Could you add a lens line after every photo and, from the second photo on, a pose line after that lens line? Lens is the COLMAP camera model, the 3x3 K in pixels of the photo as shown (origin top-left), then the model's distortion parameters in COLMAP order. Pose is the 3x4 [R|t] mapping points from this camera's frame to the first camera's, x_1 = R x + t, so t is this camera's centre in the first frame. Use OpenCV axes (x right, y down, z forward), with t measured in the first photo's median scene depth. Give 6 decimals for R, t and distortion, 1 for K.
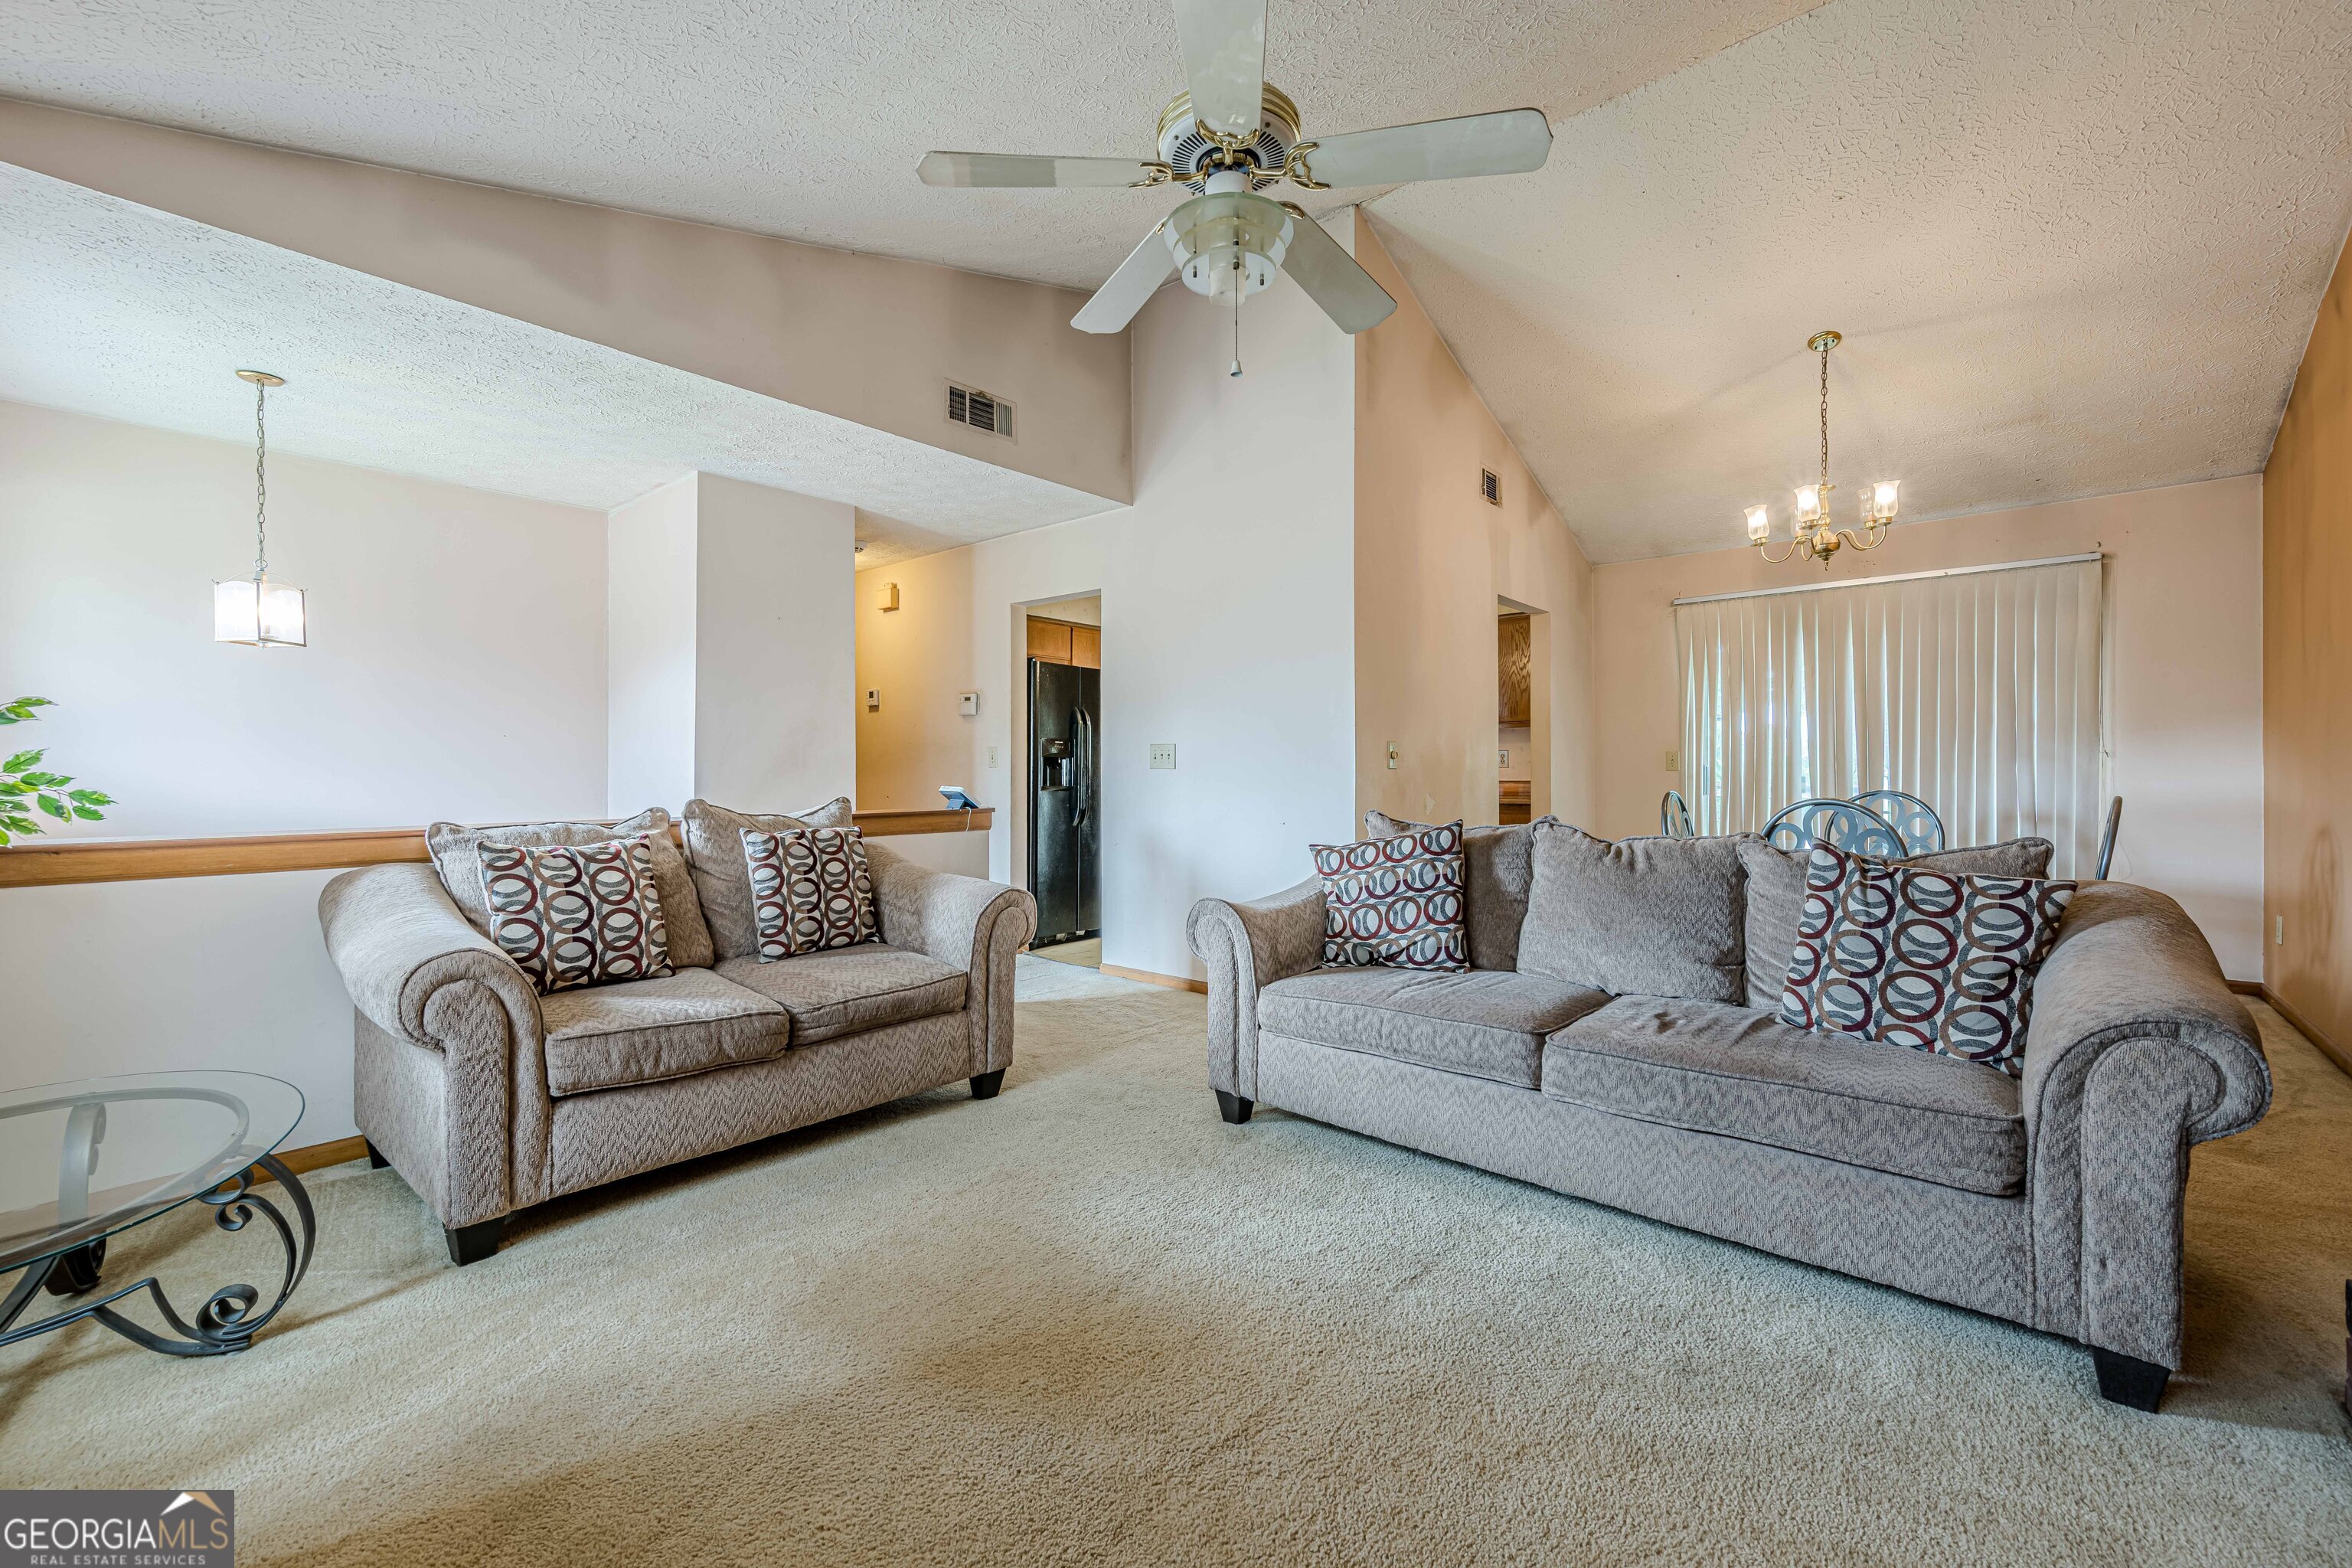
lens RADIAL K [[980.3, 0, 1166.1], [0, 980.3, 769.5], [0, 0, 1]] dist [-0.000164, -0.000156]
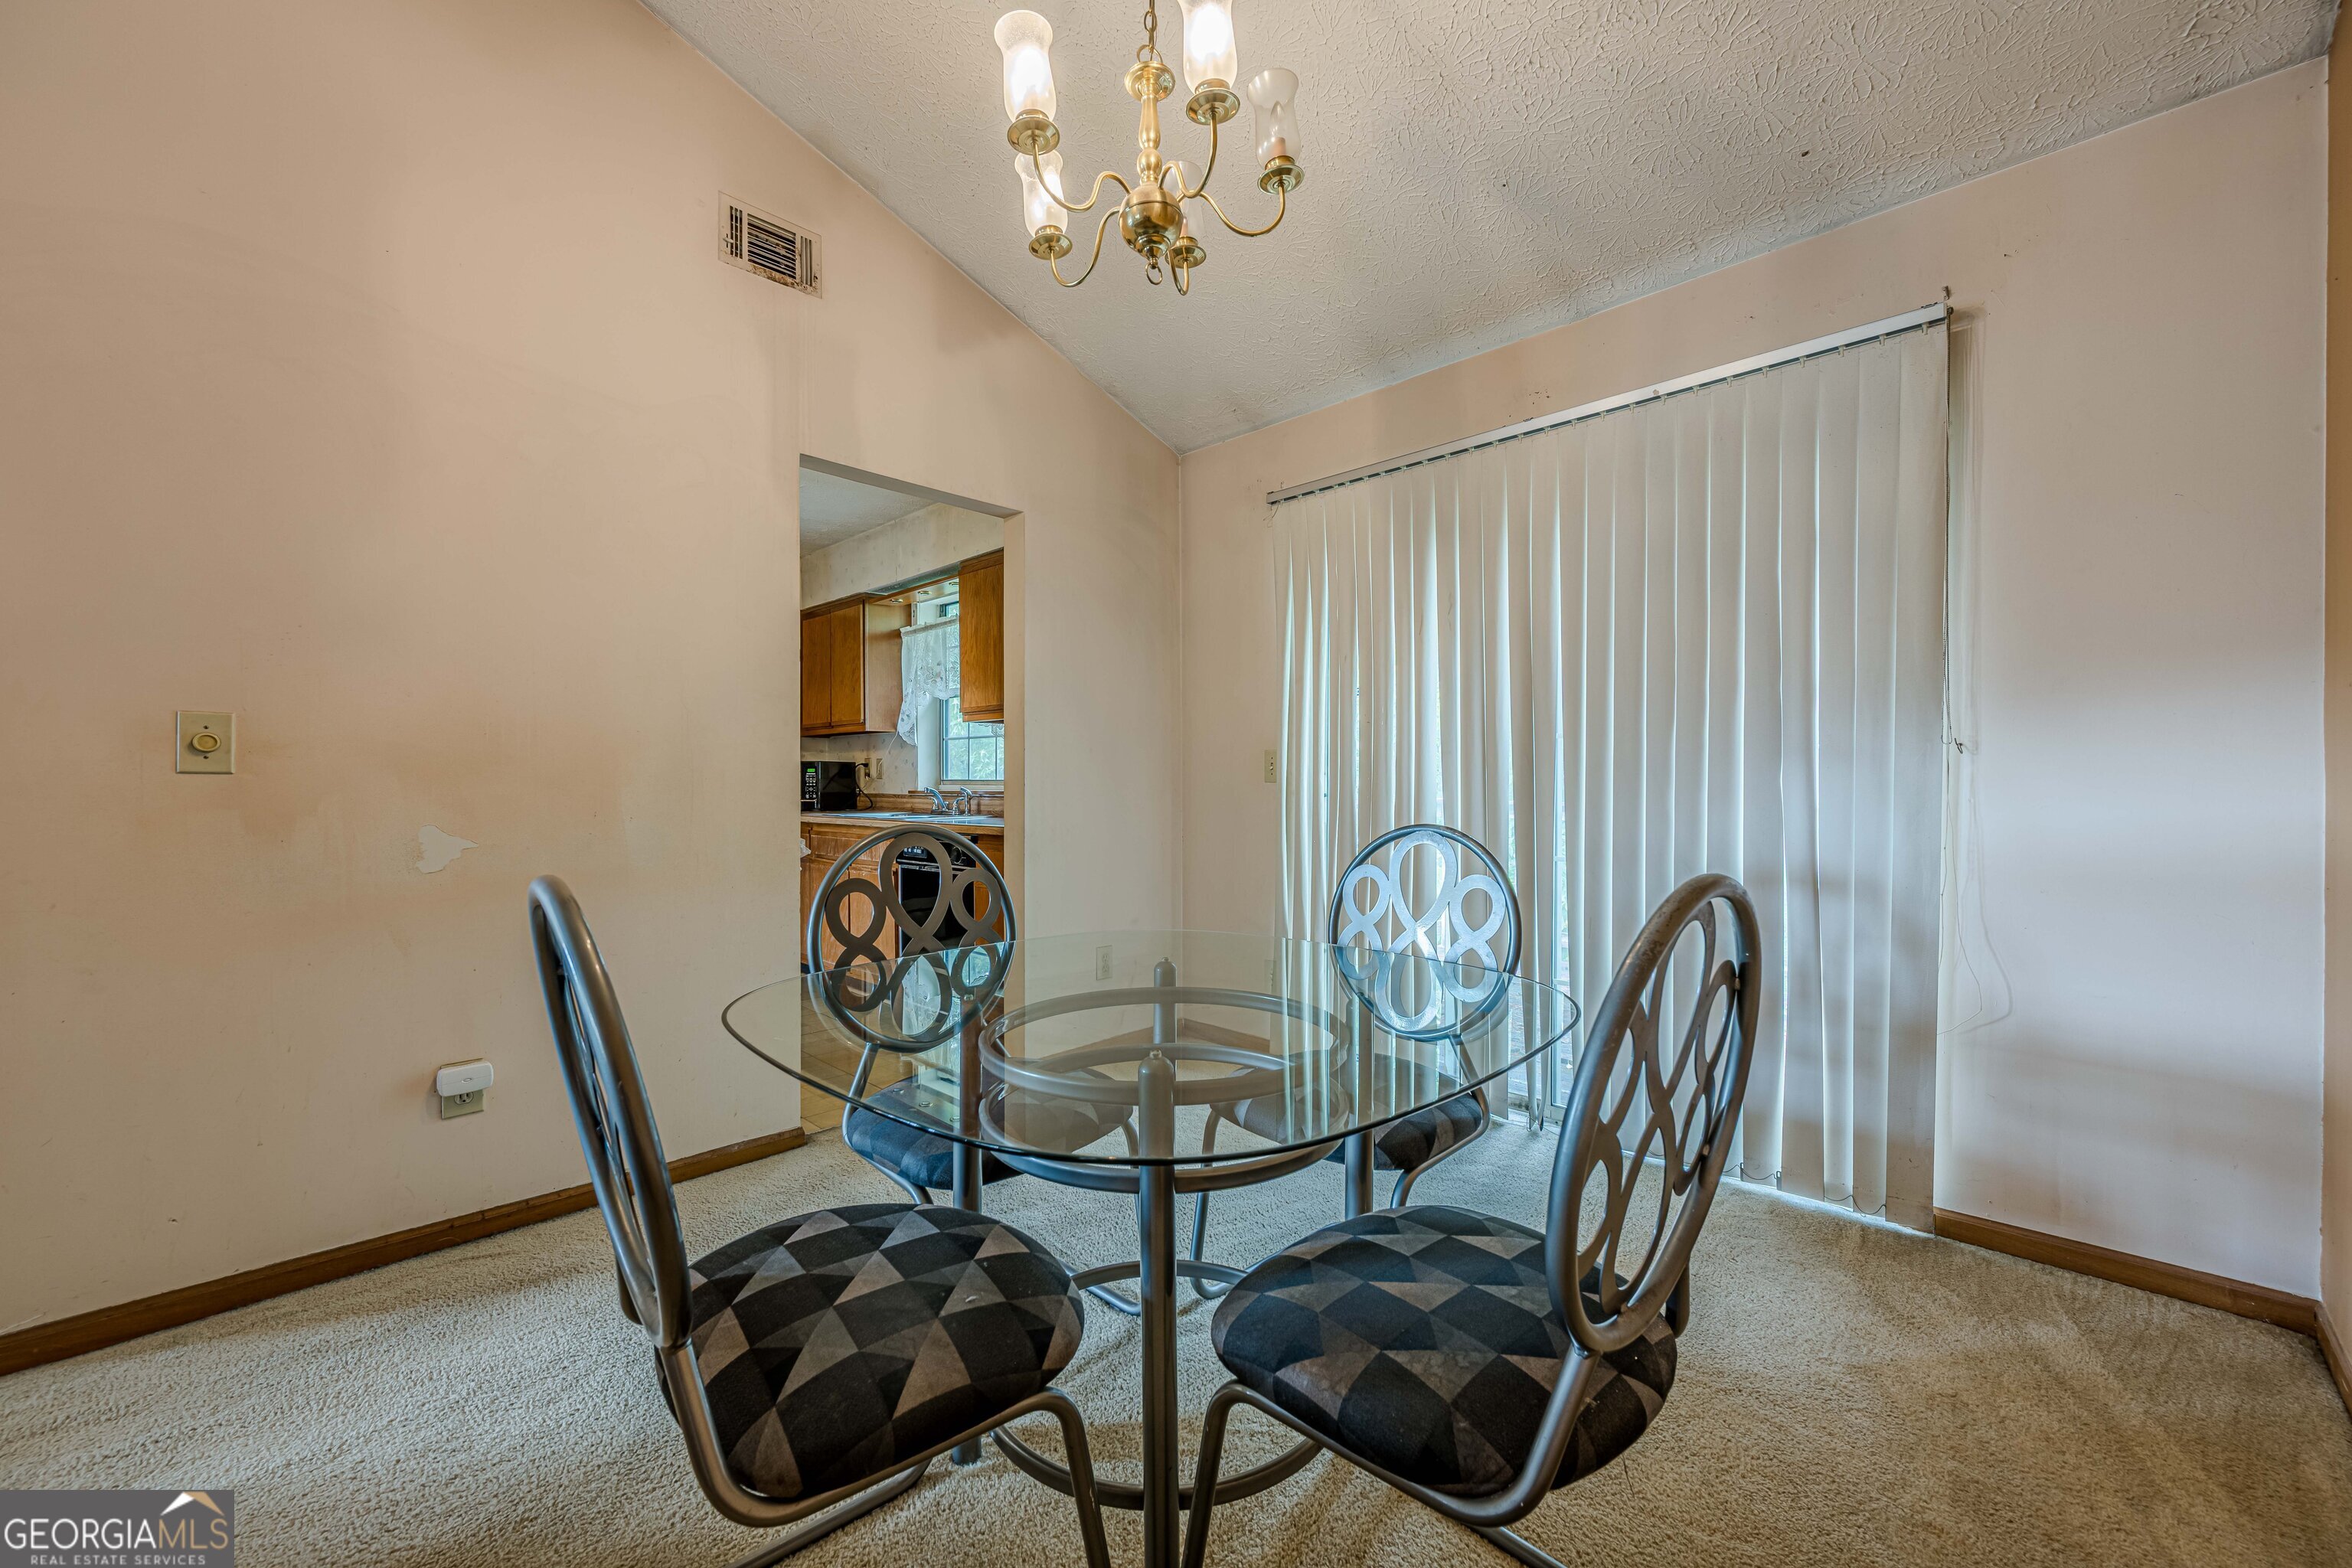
lens RADIAL K [[915.1, 0, 1184.4], [0, 915.1, 786.9], [0, 0, 1]] dist [-0.000901, 0.000888]
pose [[0.998799, 0.001222, -0.048983, 0.617070], [-0.001323, 0.999997, -0.002035, 0.004799], [0.048981, 0.002097, 0.998798, 0.553690]]
